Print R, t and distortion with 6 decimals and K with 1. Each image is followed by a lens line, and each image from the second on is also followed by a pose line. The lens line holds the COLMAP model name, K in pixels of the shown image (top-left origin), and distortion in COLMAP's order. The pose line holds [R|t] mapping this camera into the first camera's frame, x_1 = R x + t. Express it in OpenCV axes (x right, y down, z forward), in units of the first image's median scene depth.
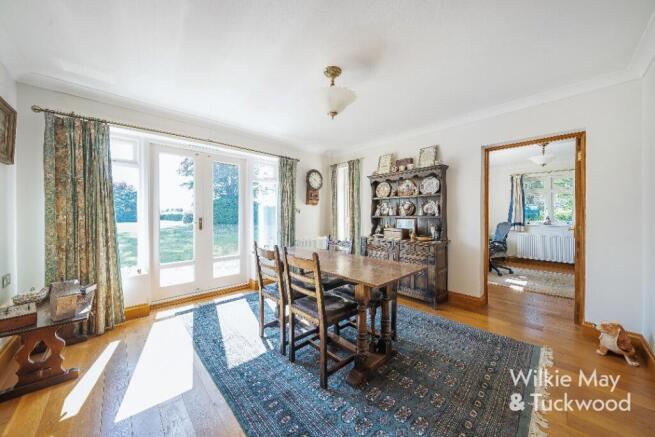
lens RADIAL K [[227.4, 0, 326.5], [0, 227.4, 215.6], [0, 0, 1]] dist [-0.003385, -0.000080]
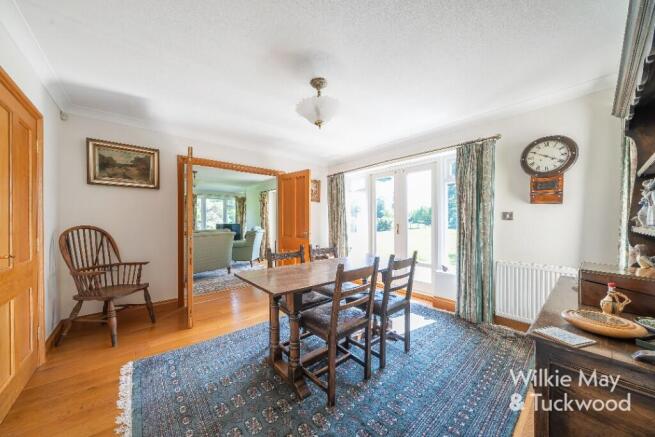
lens RADIAL K [[227.4, 0, 329.4], [0, 227.4, 221.4], [0, 0, 1]] dist [-0.003385, -0.000080]
pose [[-0.039957, 0.004625, -0.999191, 0.549321], [0.000938, 0.999989, 0.004592, -0.008833], [0.999201, -0.000753, -0.039961, 0.570237]]
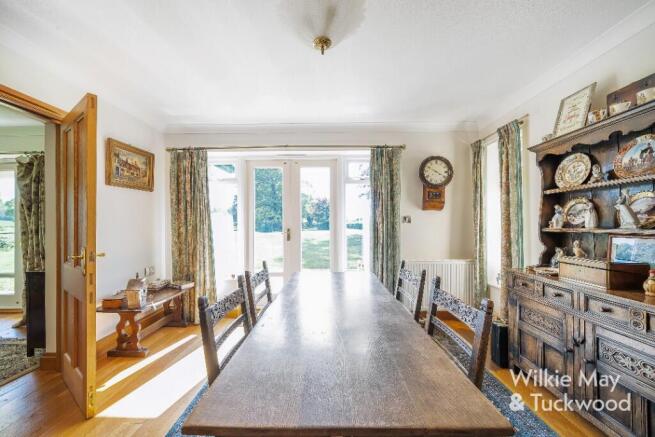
lens RADIAL K [[244.3, 0, 328.9], [0, 244.3, 223.1], [0, 0, 1]] dist [0.003211, -0.000100]
pose [[0.716227, -0.002470, -0.697863, 0.241356], [-0.000010, 0.999994, -0.003550, -0.007541], [0.697867, 0.002549, 0.716223, 0.314383]]
